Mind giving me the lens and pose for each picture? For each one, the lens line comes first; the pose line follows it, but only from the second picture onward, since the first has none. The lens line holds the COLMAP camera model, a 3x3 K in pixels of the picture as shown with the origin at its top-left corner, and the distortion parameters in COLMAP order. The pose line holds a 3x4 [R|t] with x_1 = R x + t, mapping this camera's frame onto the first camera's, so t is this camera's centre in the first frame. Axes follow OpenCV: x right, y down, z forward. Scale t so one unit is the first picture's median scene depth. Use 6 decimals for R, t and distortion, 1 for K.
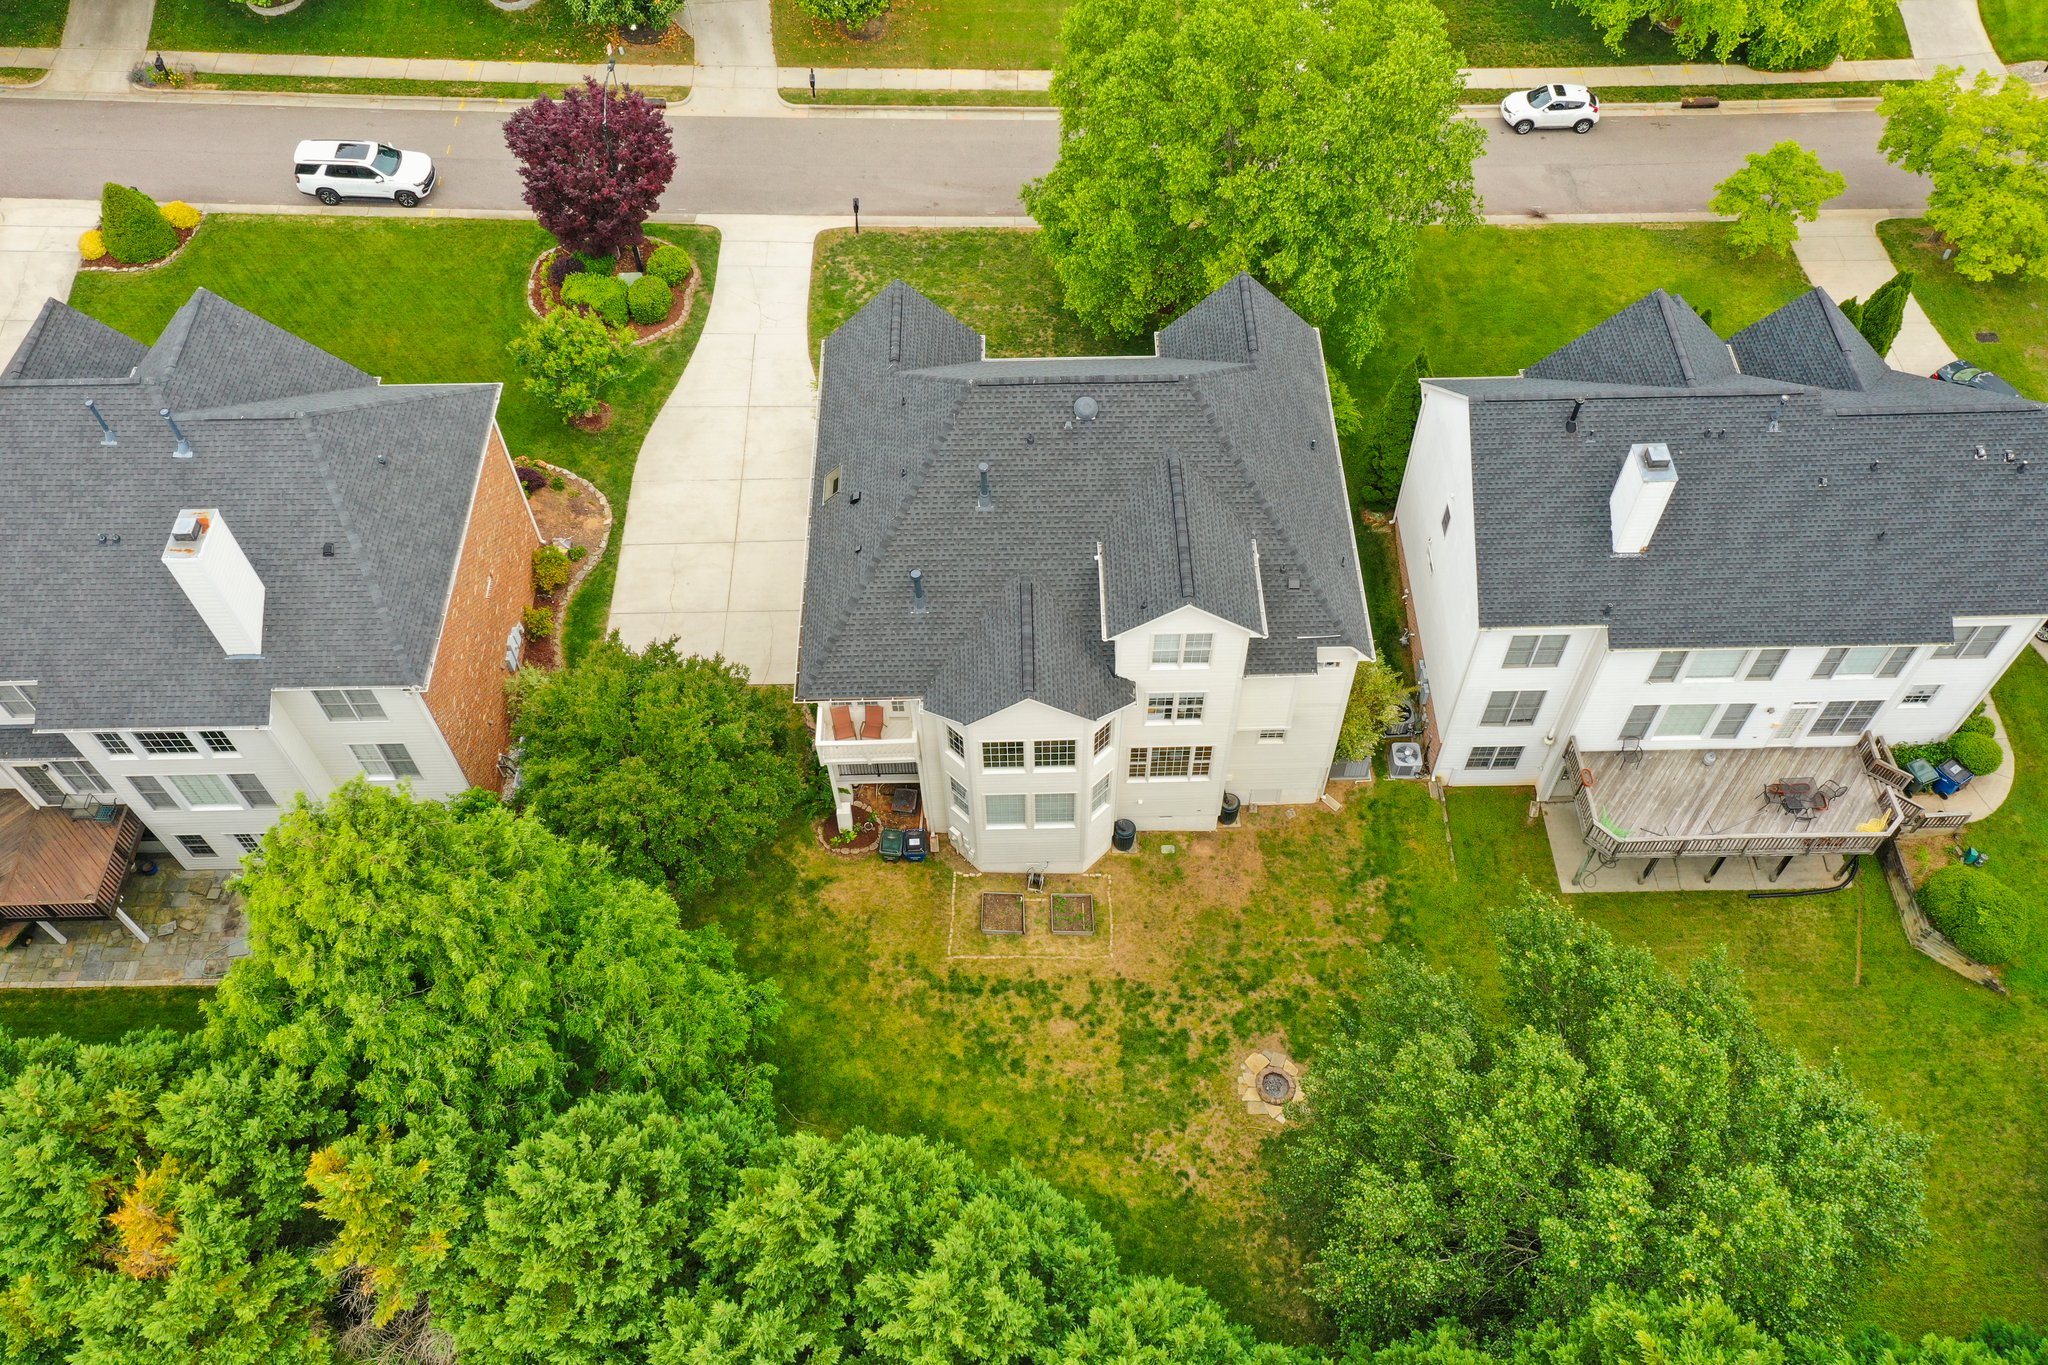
lens RADIAL K [[1618.7, 0, 1022.3], [0, 1618.7, 680.8], [0, 0, 1]] dist [0.006529, 0.005077]
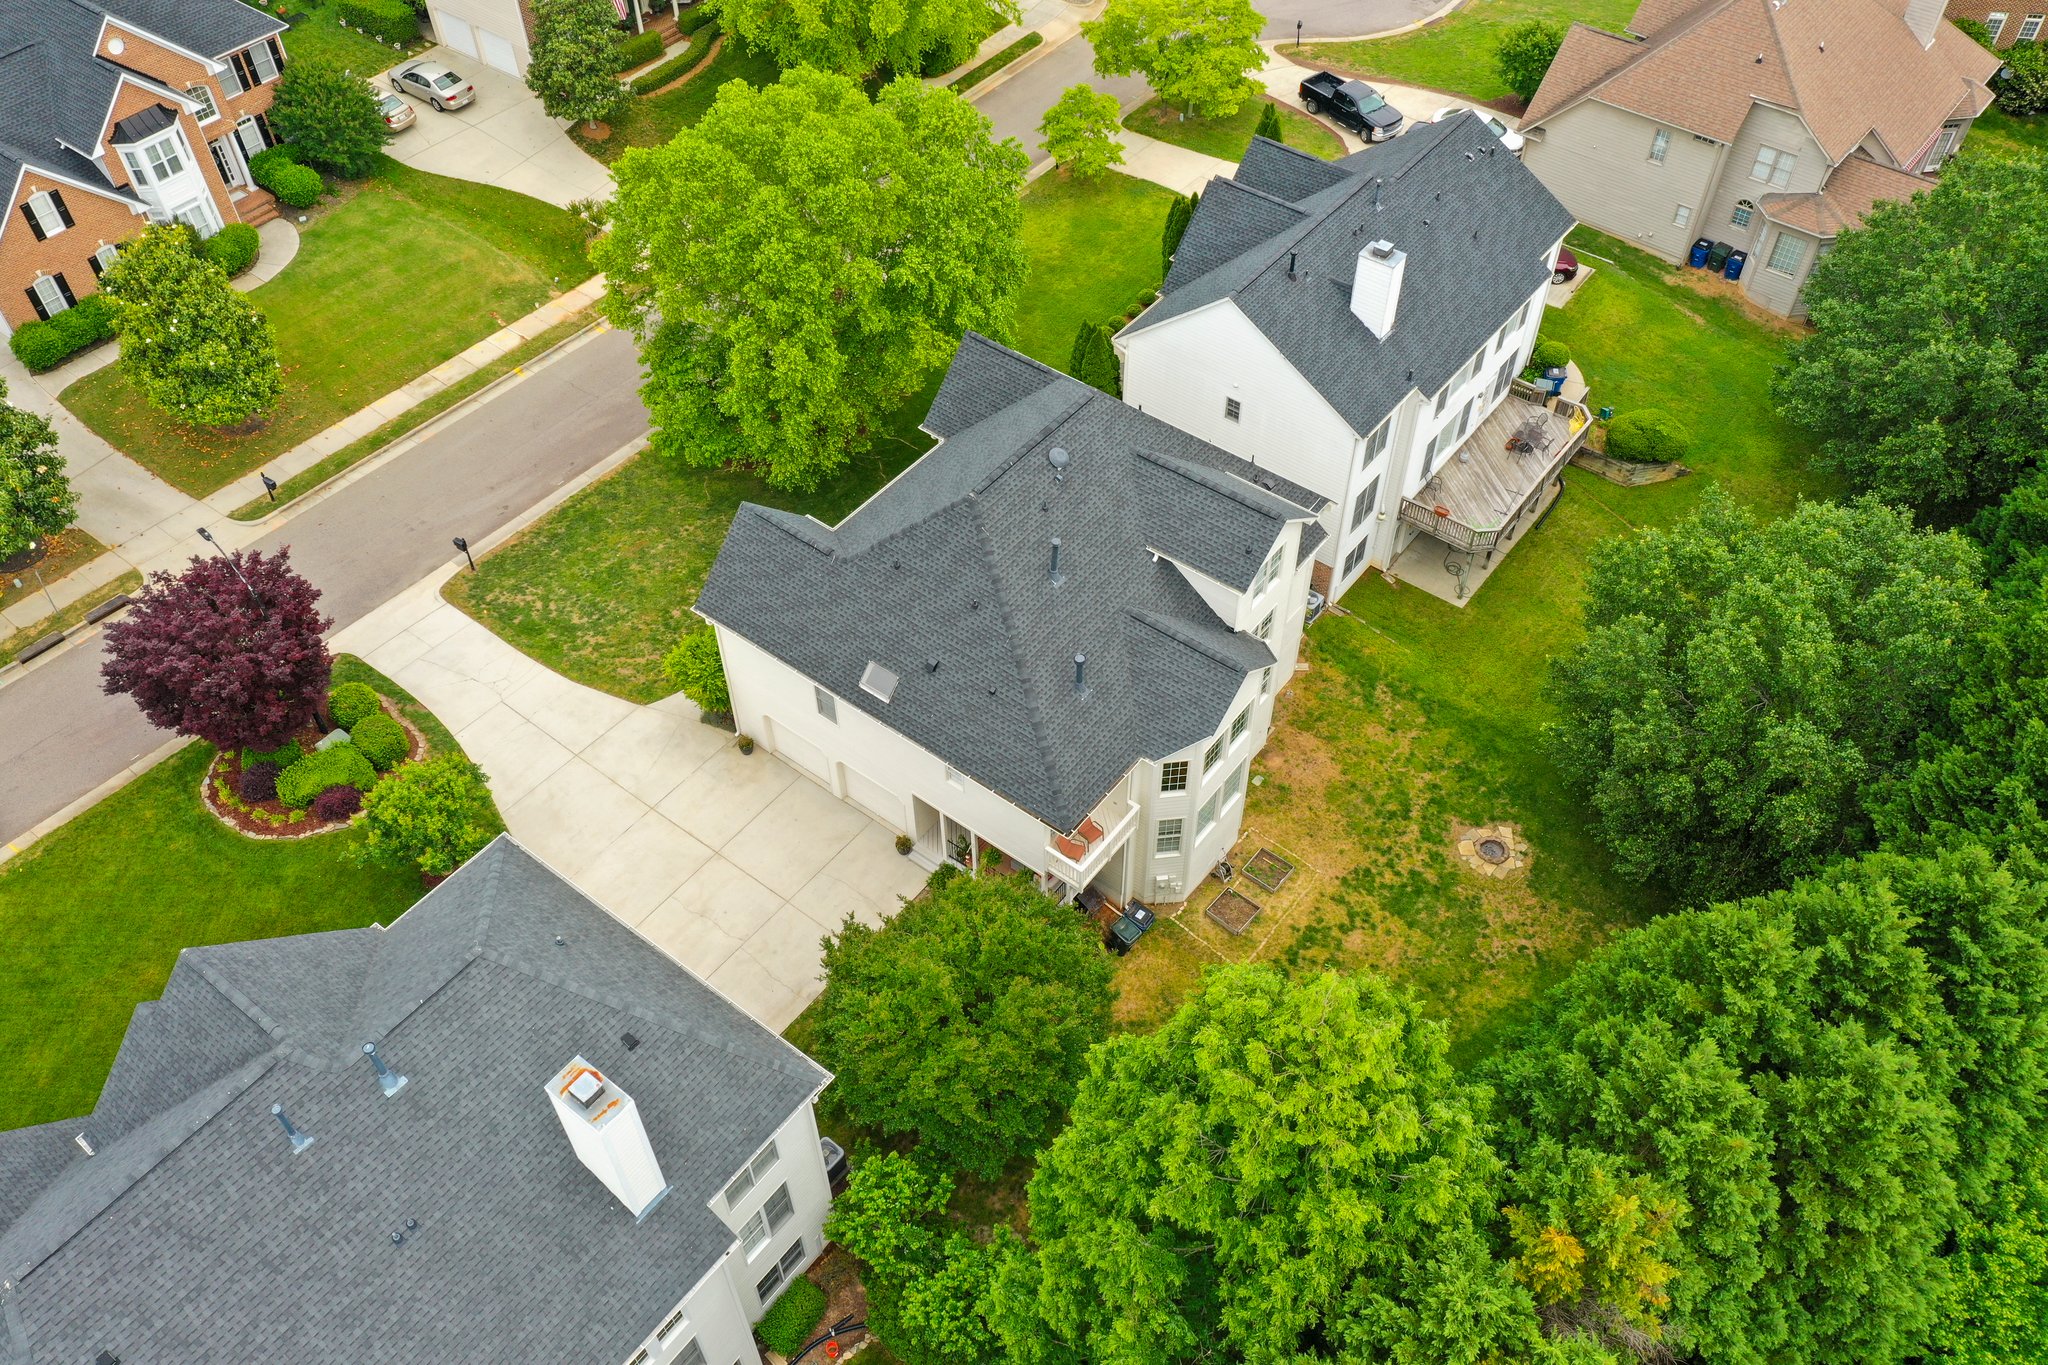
lens RADIAL K [[1618.7, 0, 1029.6], [0, 1618.7, 682.2], [0, 0, 1]] dist [0.006529, 0.005077]
pose [[0.619926, -0.576659, 0.532125, -0.559160], [0.634508, 0.767374, 0.092394, -0.148263], [-0.461618, 0.280360, 0.841610, 0.138307]]
